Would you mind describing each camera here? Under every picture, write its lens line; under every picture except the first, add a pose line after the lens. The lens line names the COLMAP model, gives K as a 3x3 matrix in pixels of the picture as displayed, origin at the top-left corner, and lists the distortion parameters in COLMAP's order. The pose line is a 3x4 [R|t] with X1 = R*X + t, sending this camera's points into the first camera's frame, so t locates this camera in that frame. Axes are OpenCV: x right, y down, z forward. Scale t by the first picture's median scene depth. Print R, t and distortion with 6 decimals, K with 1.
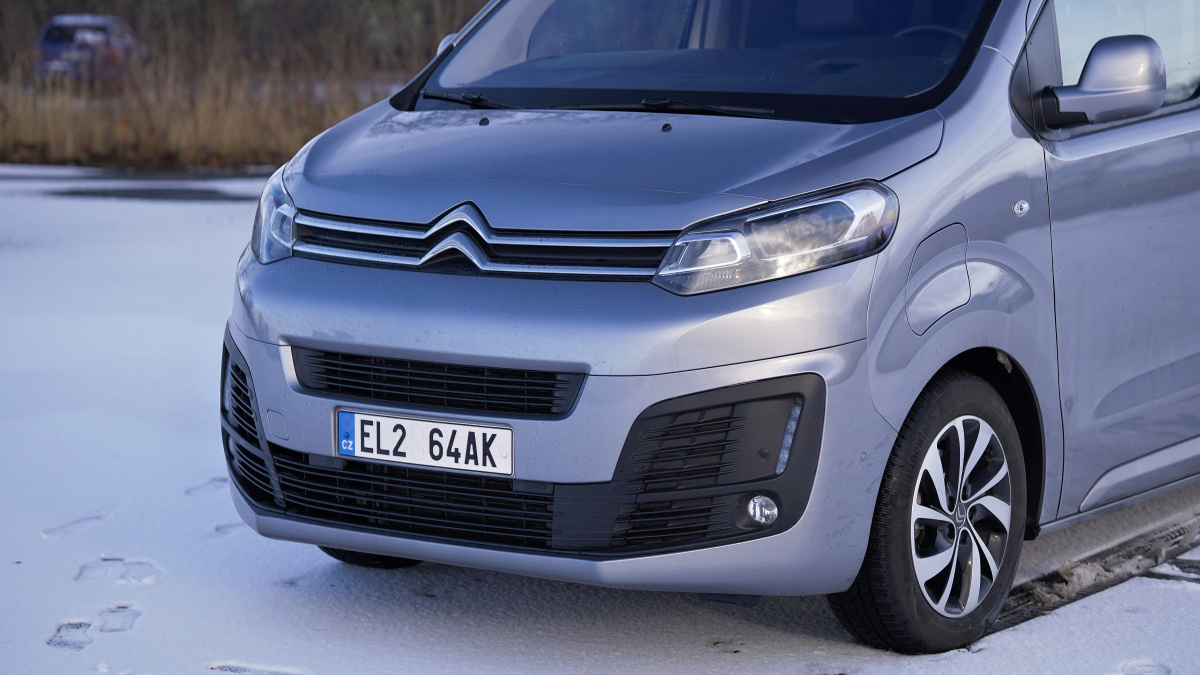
lens RADIAL K [[2925.1, 0, 598.6], [0, 2925.1, 338.5], [0, 0, 1]] dist [0.510947, 0.000000]
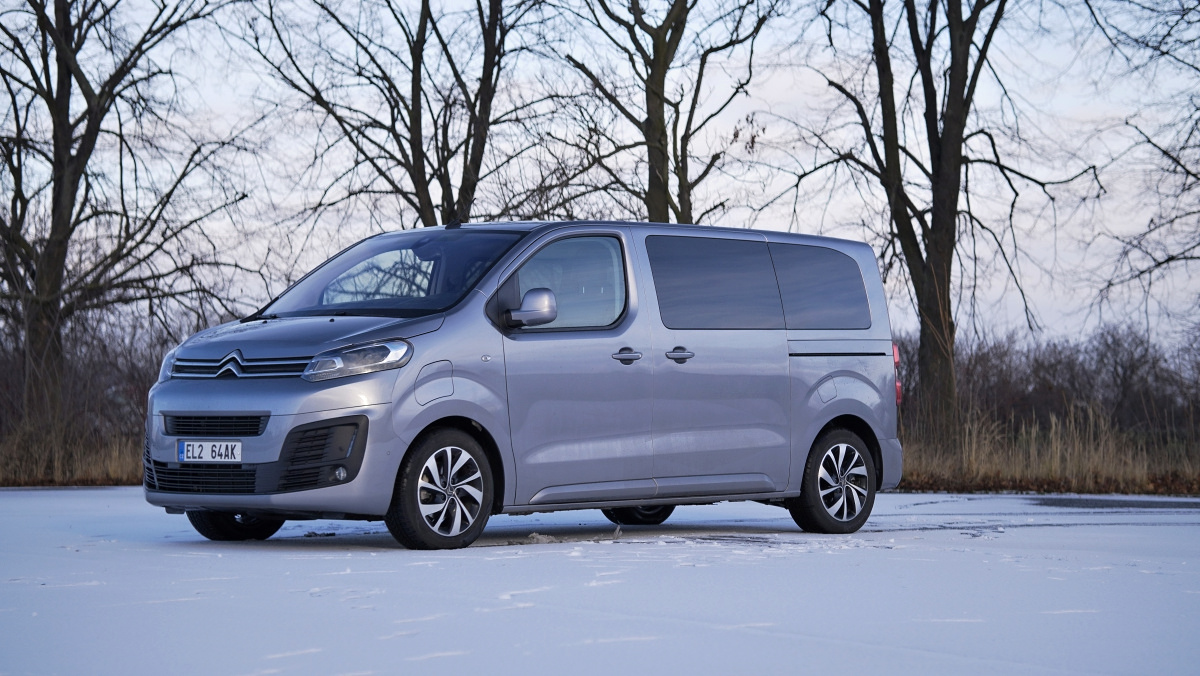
lens RADIAL K [[2925.1, 0, 600.2], [0, 2925.1, 336.7], [0, 0, 1]] dist [0.510947, 0.000000]
pose [[0.992403, 0.010995, -0.122536, 0.517181], [-0.029082, 0.988736, -0.146815, 0.272830], [0.119542, 0.149263, 0.981545, -1.220682]]
